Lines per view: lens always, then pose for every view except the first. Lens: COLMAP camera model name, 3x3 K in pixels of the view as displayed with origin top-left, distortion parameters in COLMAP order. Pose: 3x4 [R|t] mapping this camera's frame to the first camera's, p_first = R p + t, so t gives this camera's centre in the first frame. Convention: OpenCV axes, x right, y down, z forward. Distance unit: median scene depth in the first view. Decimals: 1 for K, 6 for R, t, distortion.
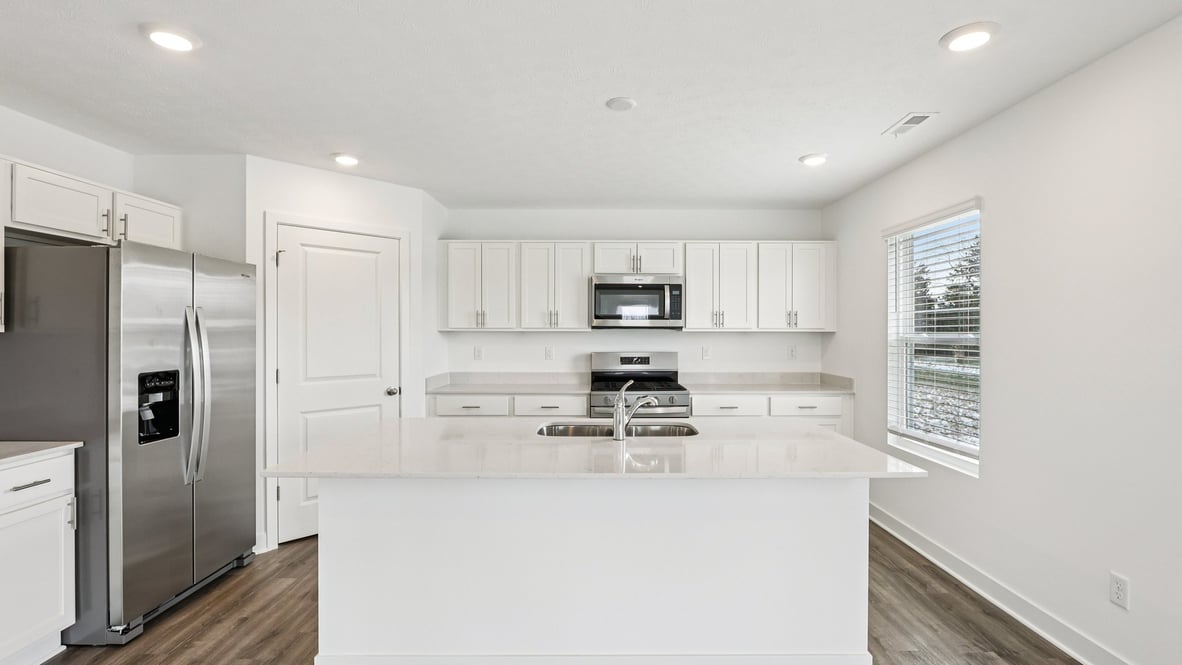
lens RADIAL K [[547.2, 0, 597.2], [0, 547.2, 334.2], [0, 0, 1]] dist [-0.011616, 0.000575]
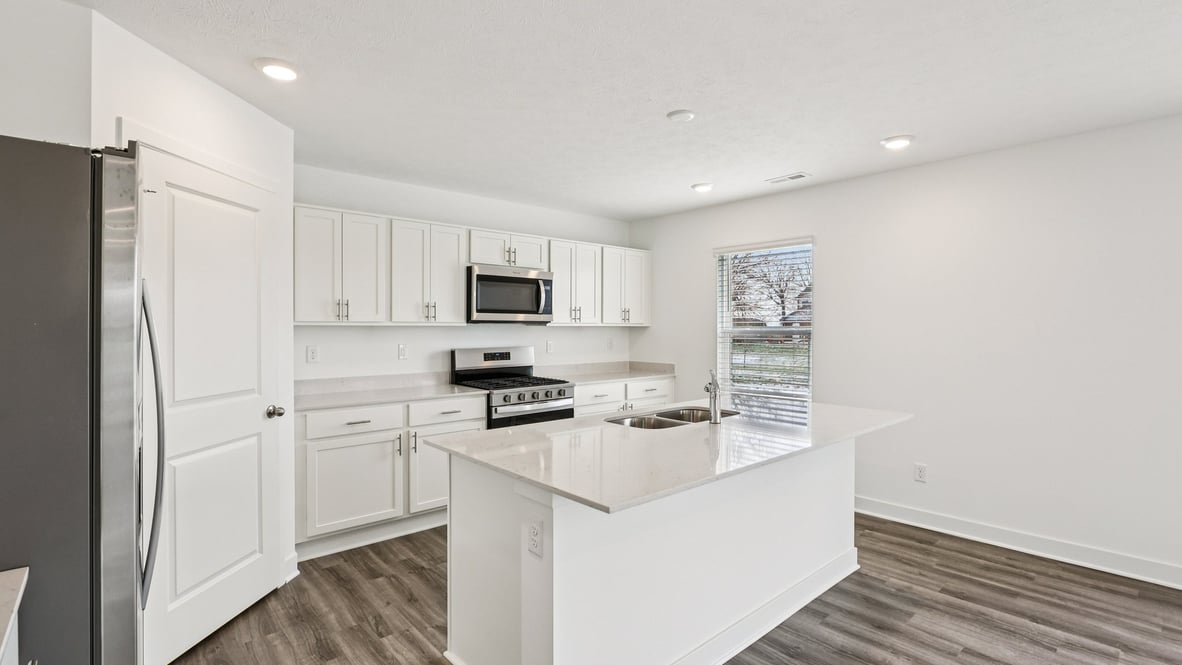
lens RADIAL K [[551.1, 0, 588.3], [0, 551.1, 327.9], [0, 0, 1]] dist [-0.014443, 0.000312]
pose [[0.744293, -0.002144, 0.667850, -0.485118], [0.003621, 0.999993, -0.000824, -0.000408], [-0.667844, 0.003031, 0.744295, 0.185699]]
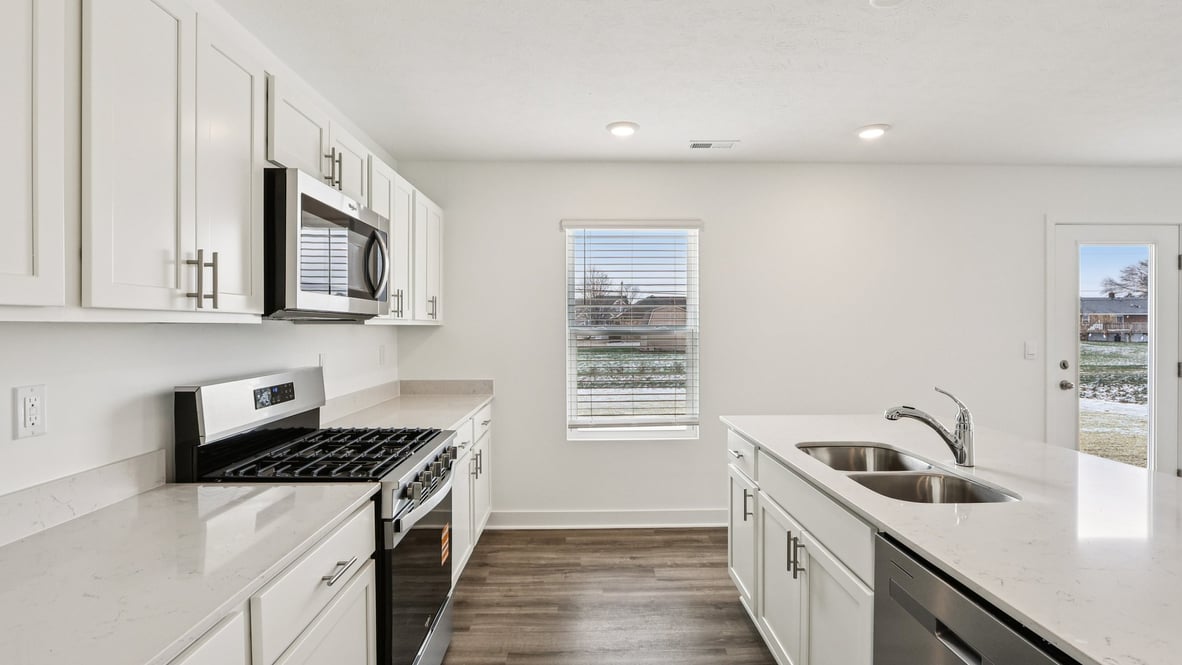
lens RADIAL K [[547.2, 0, 588.5], [0, 547.2, 330.2], [0, 0, 1]] dist [-0.011616, 0.000575]
pose [[-0.017094, -0.008959, 0.999814, -0.371743], [0.007444, 0.999931, 0.009087, -0.003293], [-0.999826, 0.007598, -0.017026, 0.817698]]
